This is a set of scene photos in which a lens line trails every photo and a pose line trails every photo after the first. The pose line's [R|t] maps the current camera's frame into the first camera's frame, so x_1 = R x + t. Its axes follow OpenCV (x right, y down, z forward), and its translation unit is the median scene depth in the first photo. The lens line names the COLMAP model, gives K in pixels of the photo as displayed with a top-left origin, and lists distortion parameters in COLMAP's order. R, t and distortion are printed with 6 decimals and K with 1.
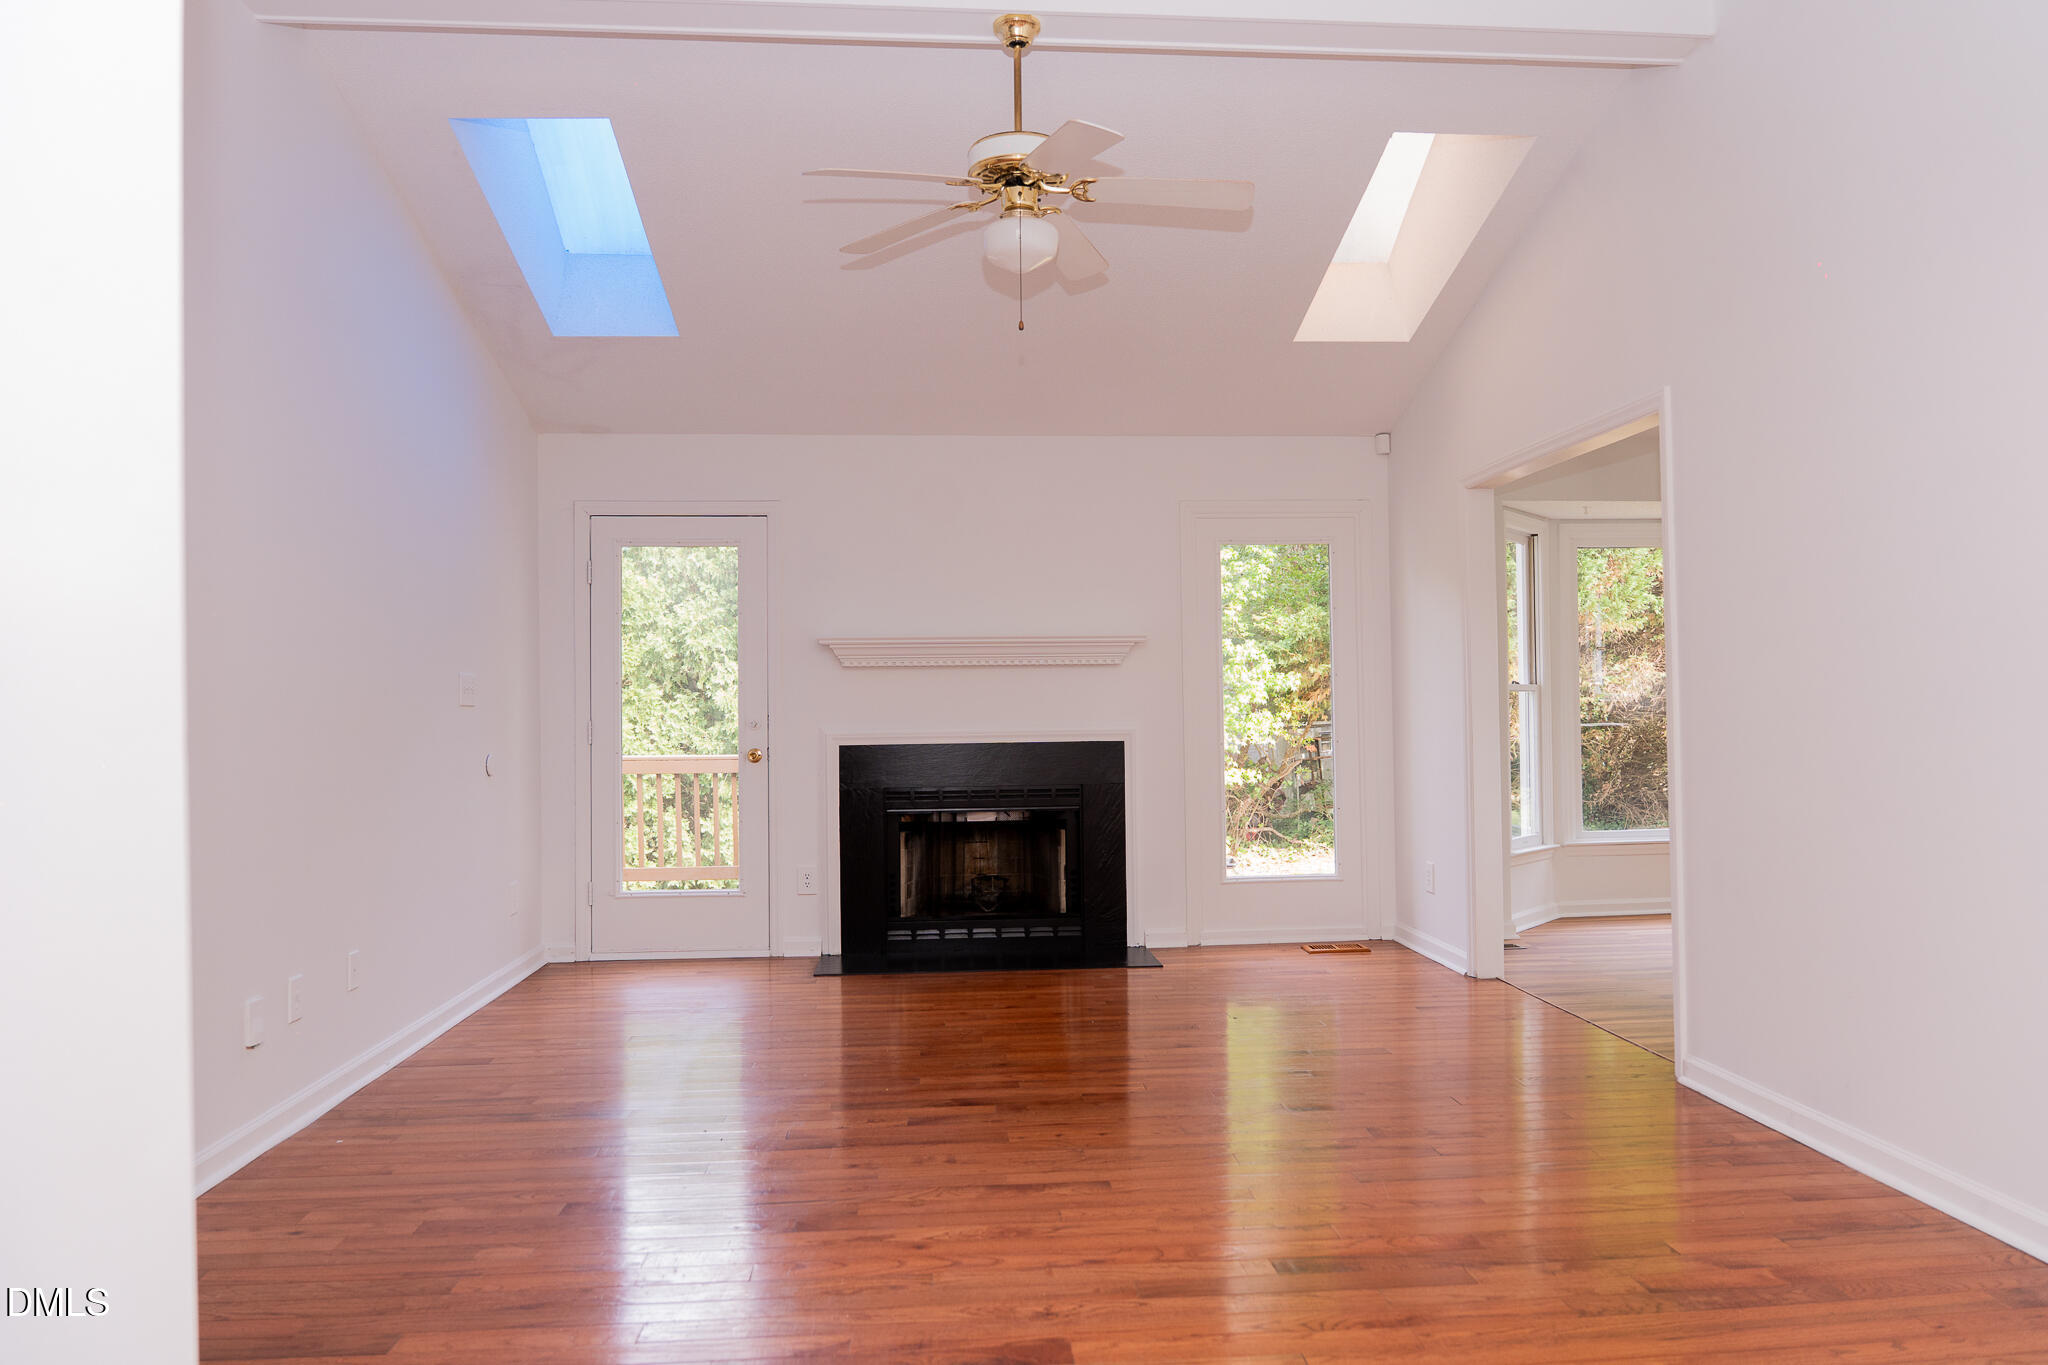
lens RADIAL K [[1377.7, 0, 1024.0], [0, 1377.7, 682.5], [0, 0, 1]] dist [0.002518, -0.020387]
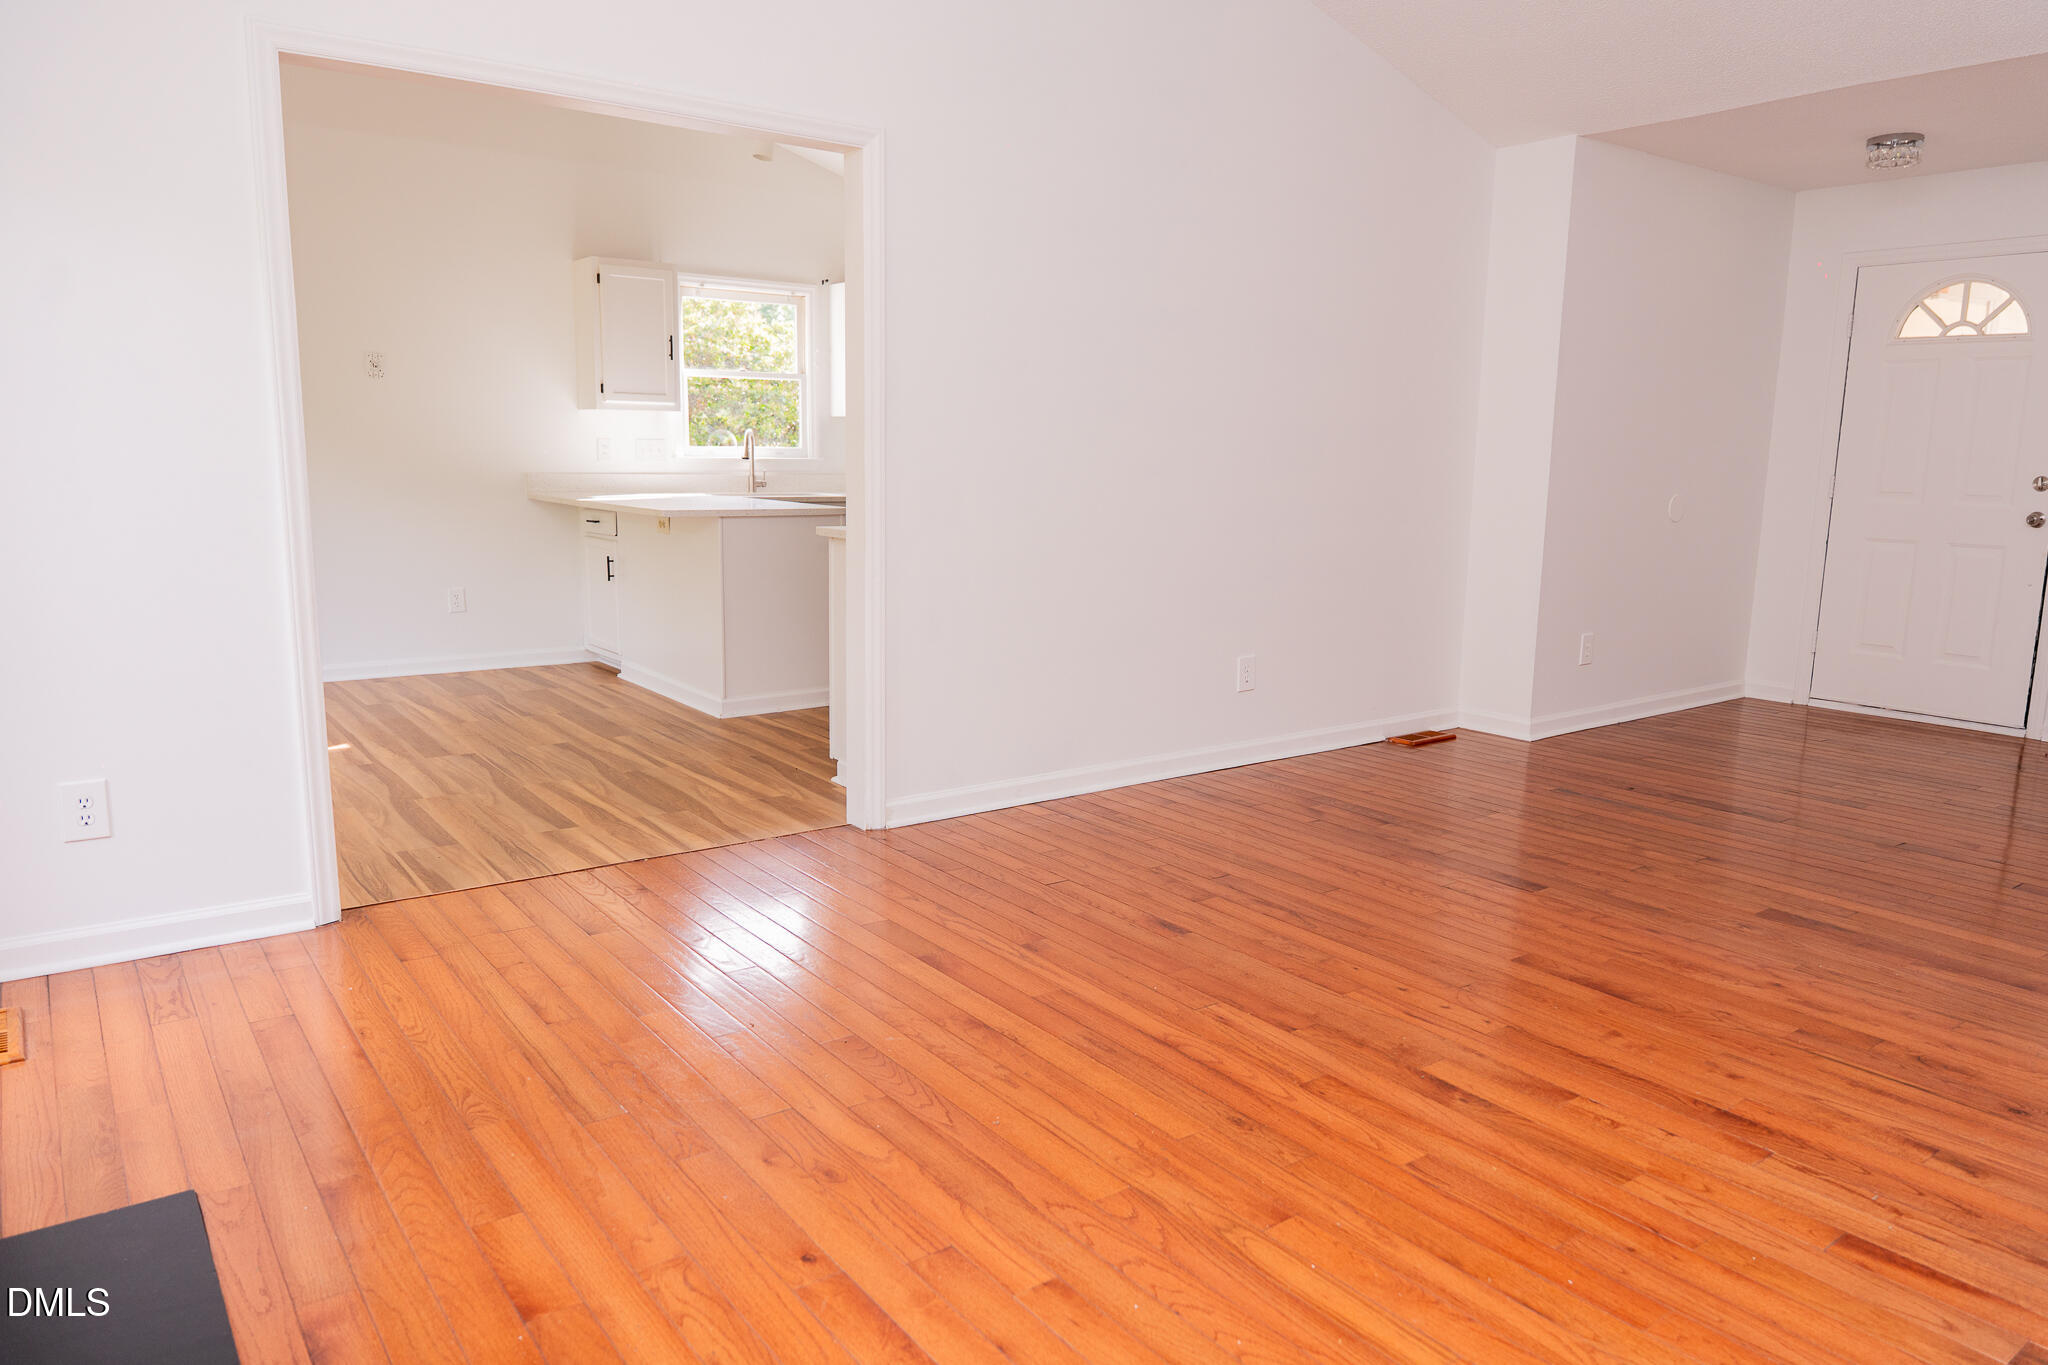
lens RADIAL K [[1332.7, 0, 1024.0], [0, 1332.7, 682.5], [0, 0, 1]] dist [0.002398, -0.000392]
pose [[-0.534592, -0.145570, 0.832479, -0.609496], [-0.032937, 0.987894, 0.151596, 0.024506], [-0.844468, 0.053623, -0.532915, 2.064428]]
